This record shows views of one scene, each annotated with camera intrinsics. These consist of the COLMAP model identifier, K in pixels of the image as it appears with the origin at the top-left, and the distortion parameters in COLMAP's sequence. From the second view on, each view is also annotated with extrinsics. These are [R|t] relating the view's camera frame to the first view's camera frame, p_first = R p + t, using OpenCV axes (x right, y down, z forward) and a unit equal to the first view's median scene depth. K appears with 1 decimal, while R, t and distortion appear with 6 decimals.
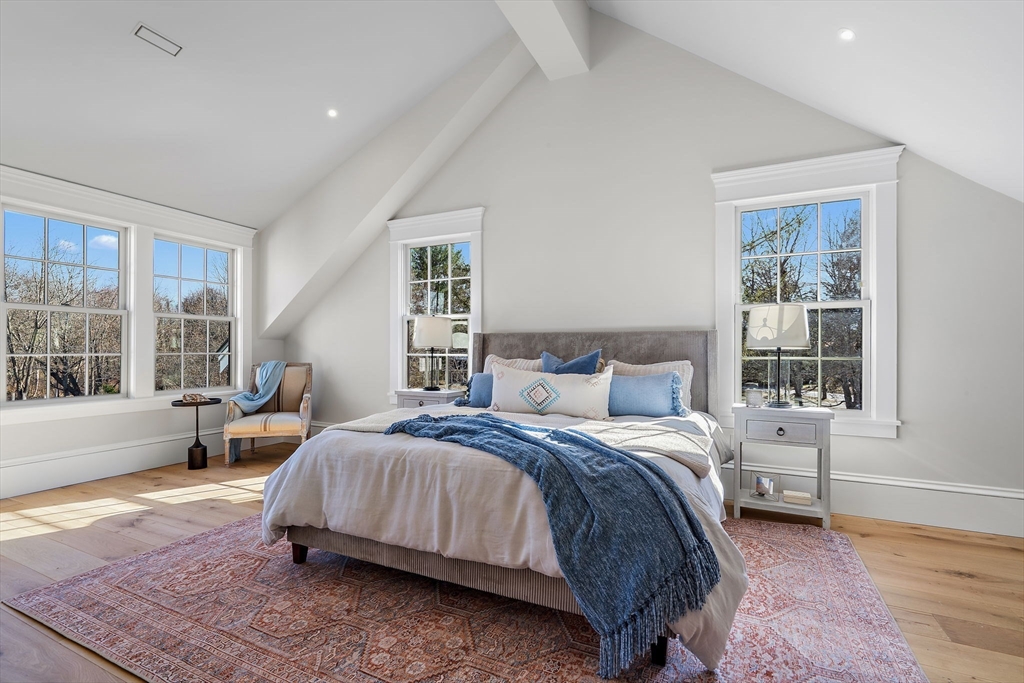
lens RADIAL K [[472.2, 0, 509.6], [0, 472.2, 348.3], [0, 0, 1]] dist [-0.002051, 0.000174]
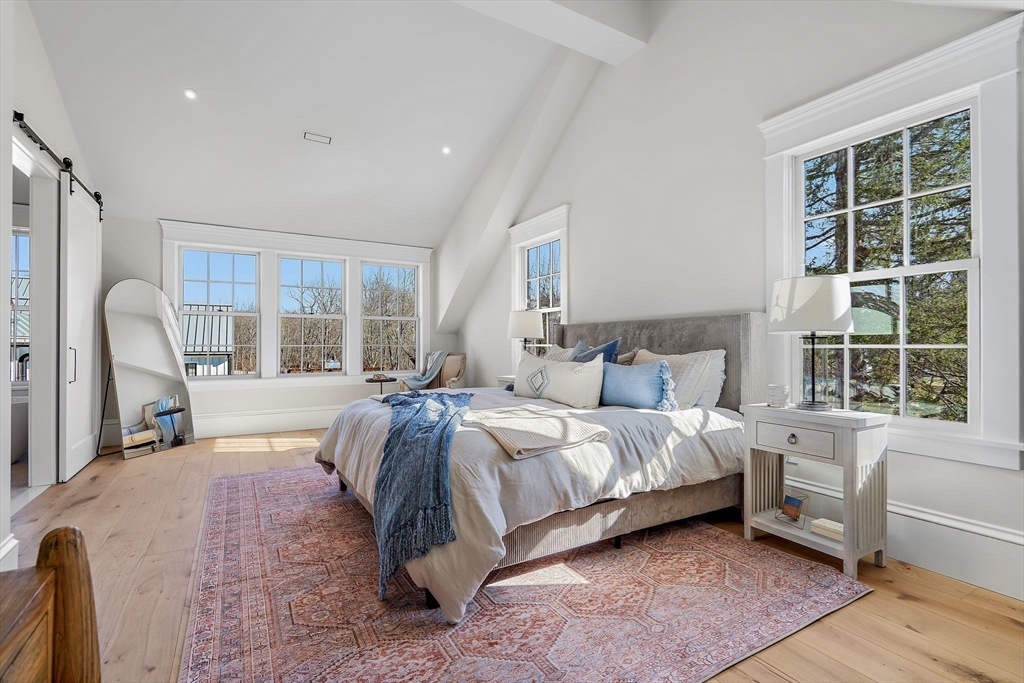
lens RADIAL K [[472.7, 0, 508.7], [0, 472.7, 341.7], [0, 0, 1]] dist [-0.000902, 0.000295]
pose [[0.830611, -0.007390, -0.556804, 0.561784], [0.006514, 0.999972, -0.003555, 0.012426], [0.556815, -0.000675, 0.830636, 0.073042]]
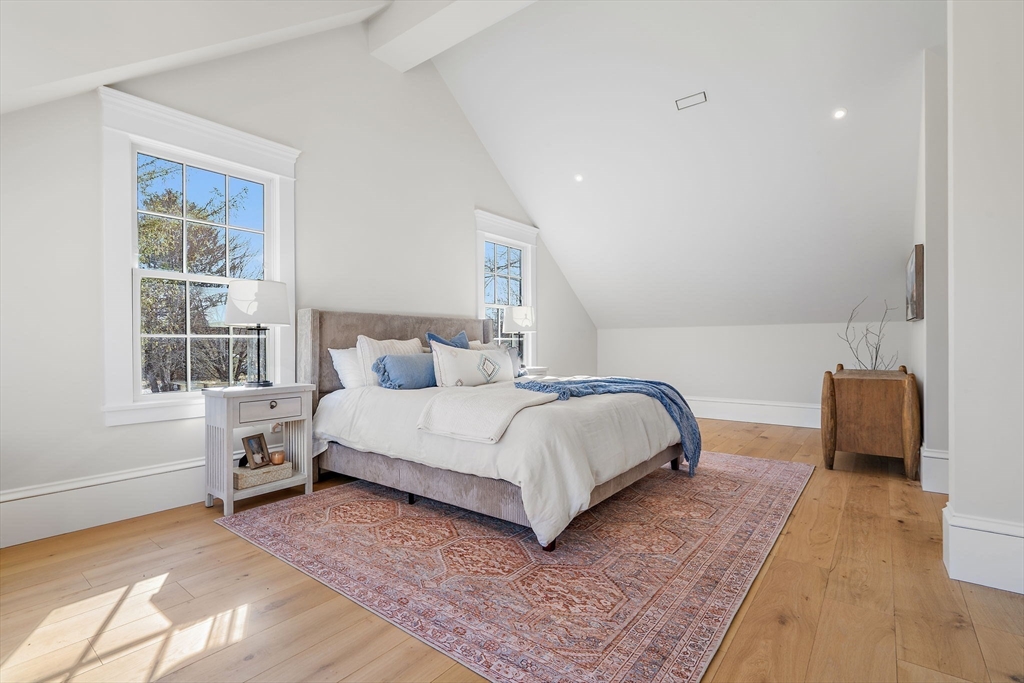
lens RADIAL K [[472.7, 0, 508.7], [0, 472.7, 341.7], [0, 0, 1]] dist [-0.000902, 0.000295]
pose [[0.214007, -0.001881, 0.976830, -1.017294], [0.000659, 0.999998, 0.001781, 0.028731], [-0.976832, 0.000262, 0.214008, 0.648473]]
